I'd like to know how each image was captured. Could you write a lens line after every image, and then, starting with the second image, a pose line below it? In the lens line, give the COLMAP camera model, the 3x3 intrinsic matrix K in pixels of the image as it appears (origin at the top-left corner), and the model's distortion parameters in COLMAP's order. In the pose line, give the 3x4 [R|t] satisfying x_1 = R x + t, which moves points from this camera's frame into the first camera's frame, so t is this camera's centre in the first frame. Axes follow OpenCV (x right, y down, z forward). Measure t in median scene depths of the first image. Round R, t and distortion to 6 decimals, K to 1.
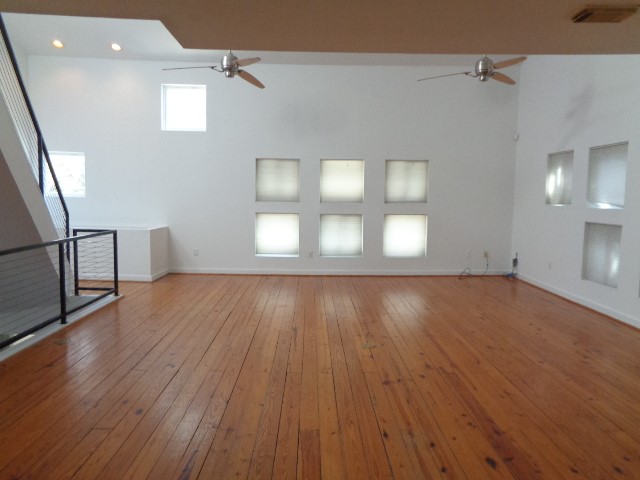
lens RADIAL K [[475.7, 0, 319.5], [0, 475.7, 241.7], [0, 0, 1]] dist [0.001317, 0.001943]
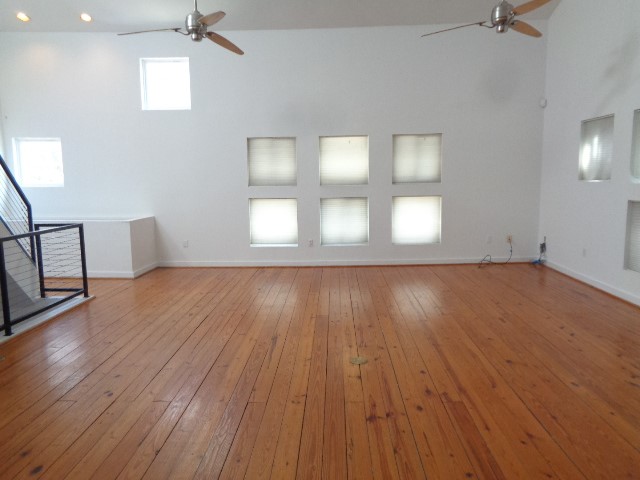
lens RADIAL K [[475.7, 0, 319.5], [0, 475.7, 241.7], [0, 0, 1]] dist [0.001317, 0.001943]
pose [[0.998392, -0.021186, -0.052576, 0.058832], [0.023179, 0.999024, 0.037588, -0.012887], [0.051728, -0.038746, 0.997909, 0.132804]]
